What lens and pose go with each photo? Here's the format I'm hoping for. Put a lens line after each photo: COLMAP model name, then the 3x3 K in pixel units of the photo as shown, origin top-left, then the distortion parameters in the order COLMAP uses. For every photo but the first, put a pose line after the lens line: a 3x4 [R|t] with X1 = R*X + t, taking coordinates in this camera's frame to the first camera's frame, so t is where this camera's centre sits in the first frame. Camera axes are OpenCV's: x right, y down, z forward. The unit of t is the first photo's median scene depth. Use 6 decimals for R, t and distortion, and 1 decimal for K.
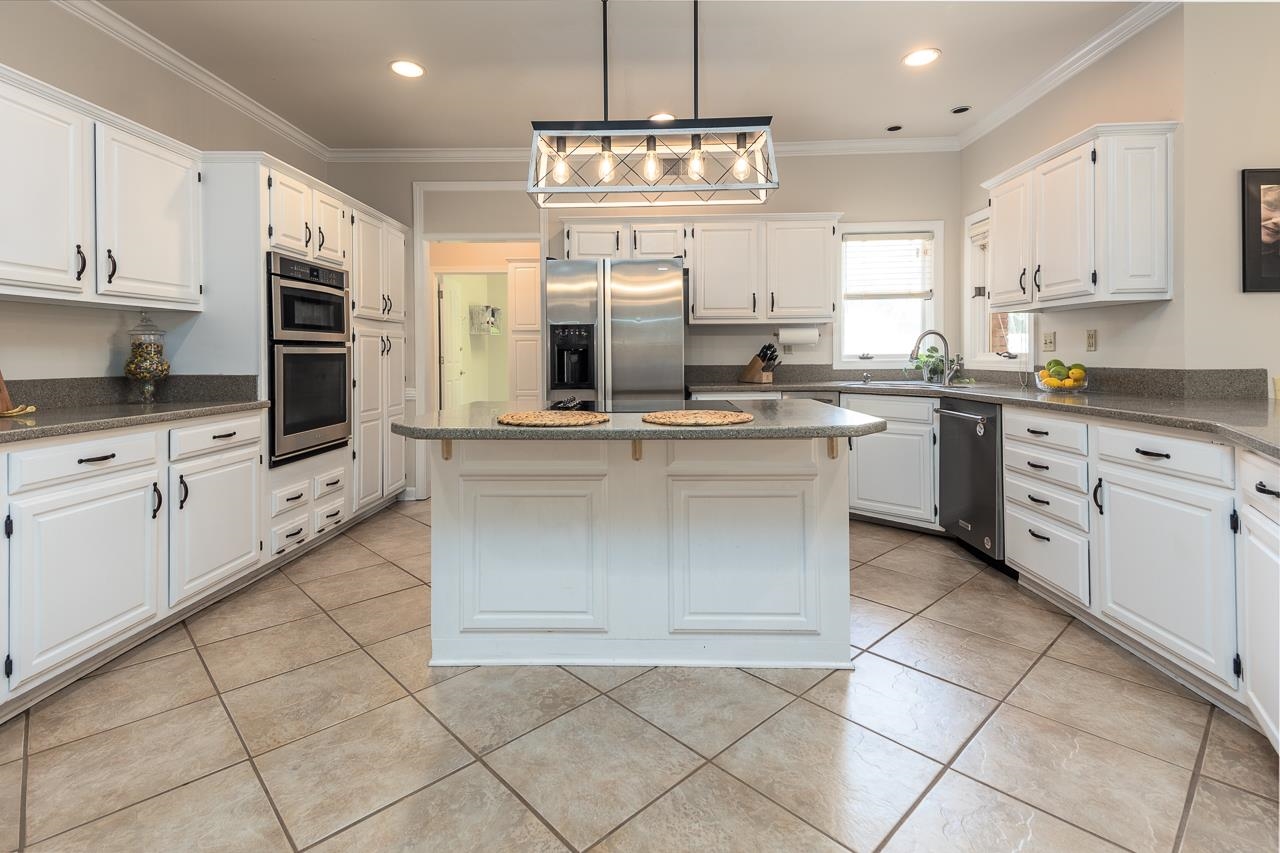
lens RADIAL K [[613.3, 0, 641.1], [0, 613.3, 355.5], [0, 0, 1]] dist [0.044890, -0.015896]
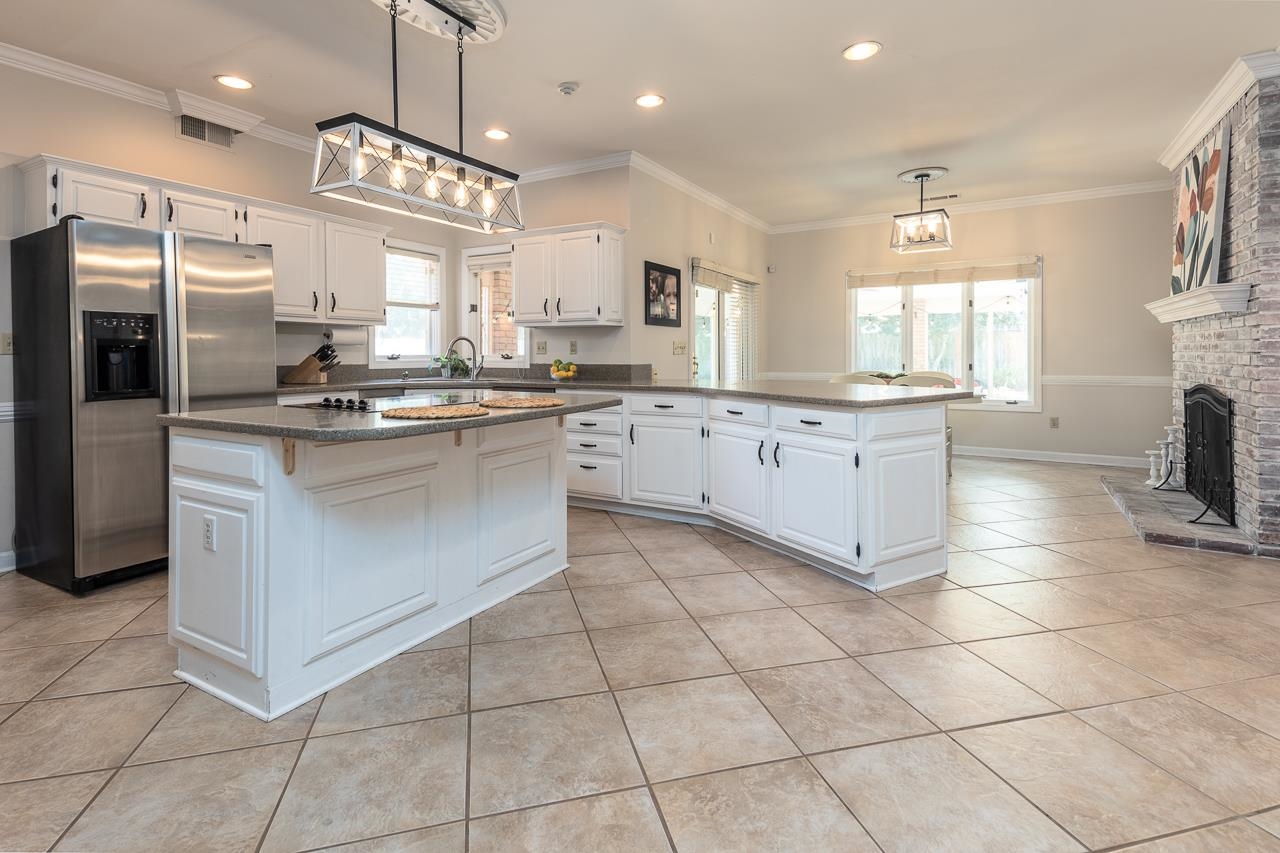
lens RADIAL K [[613.3, 0, 641.1], [0, 613.3, 355.5], [0, 0, 1]] dist [0.044890, -0.015896]
pose [[0.466169, 0.006673, 0.884671, -0.610276], [-0.003120, 0.999978, -0.005899, 0.005288], [-0.884690, -0.000010, 0.466179, 0.112396]]
